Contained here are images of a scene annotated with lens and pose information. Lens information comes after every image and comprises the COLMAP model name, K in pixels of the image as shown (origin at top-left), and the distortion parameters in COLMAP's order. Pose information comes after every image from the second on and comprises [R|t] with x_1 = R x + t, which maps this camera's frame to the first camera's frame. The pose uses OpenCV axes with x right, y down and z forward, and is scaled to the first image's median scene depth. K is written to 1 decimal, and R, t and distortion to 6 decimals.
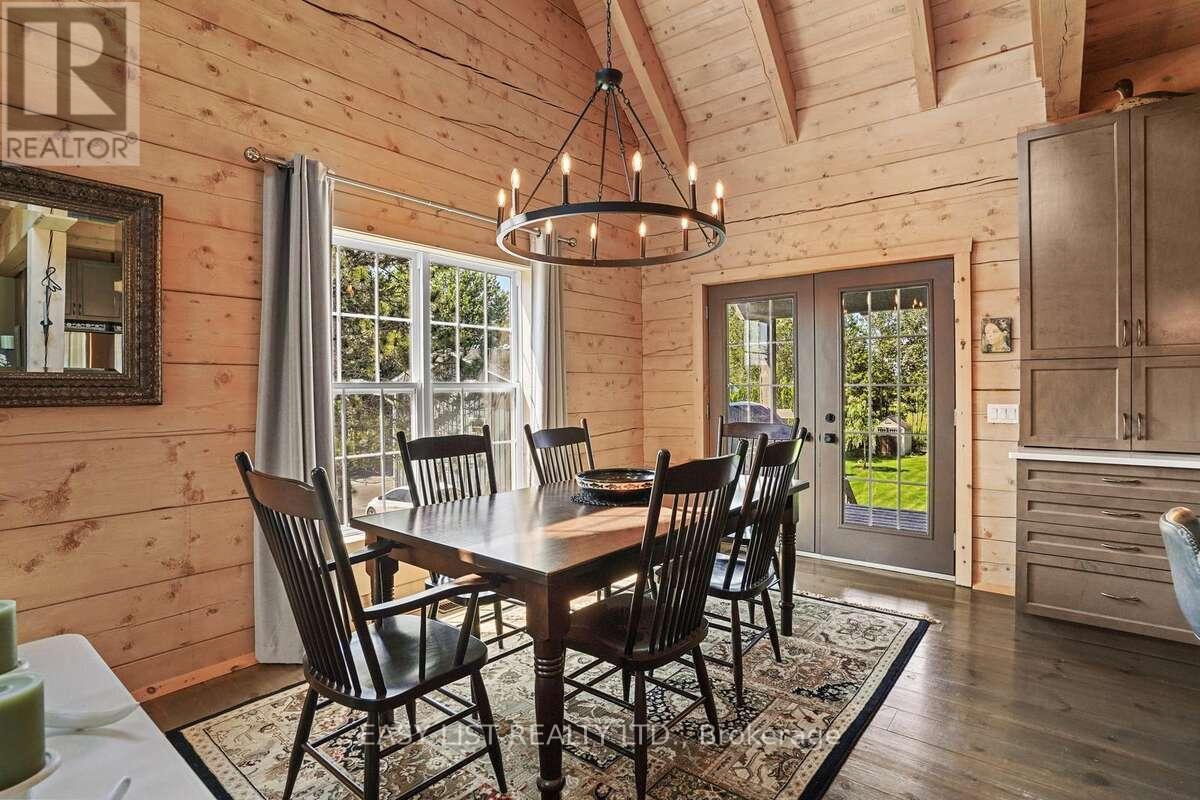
lens RADIAL K [[587.1, 0, 600.8], [0, 587.1, 393.5], [0, 0, 1]] dist [-0.035160, 0.000669]
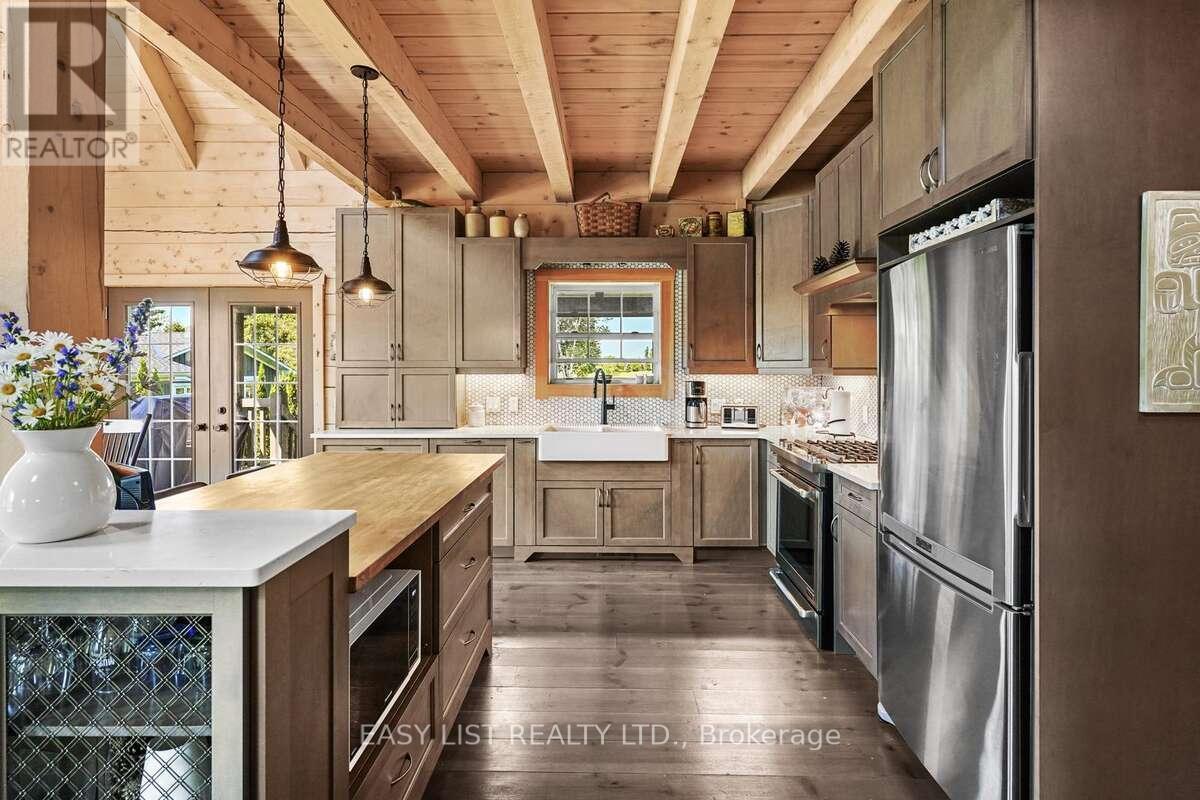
lens RADIAL K [[596.1, 0, 598.2], [0, 596.1, 365.9], [0, 0, 1]] dist [0.001267, 0.000518]
pose [[0.792528, -0.000148, 0.609836, 0.300141], [0.003667, 0.999983, -0.004523, -0.047391], [-0.609825, 0.005821, 0.792515, -0.495104]]
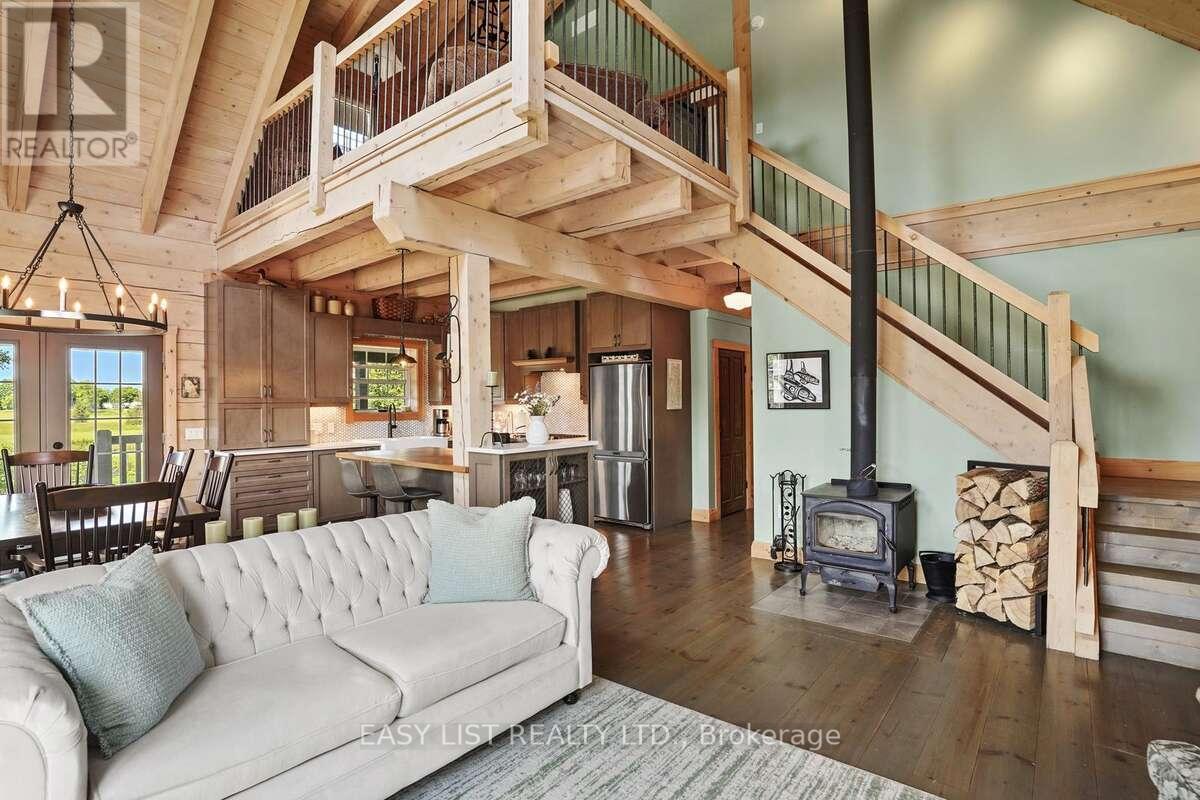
lens RADIAL K [[587.1, 0, 600.8], [0, 587.1, 393.5], [0, 0, 1]] dist [-0.035160, 0.000669]
pose [[0.013035, 0.008268, 0.999881, -0.957163], [0.011832, 0.999895, -0.008423, -0.053016], [-0.999845, 0.011941, 0.012936, -0.209086]]
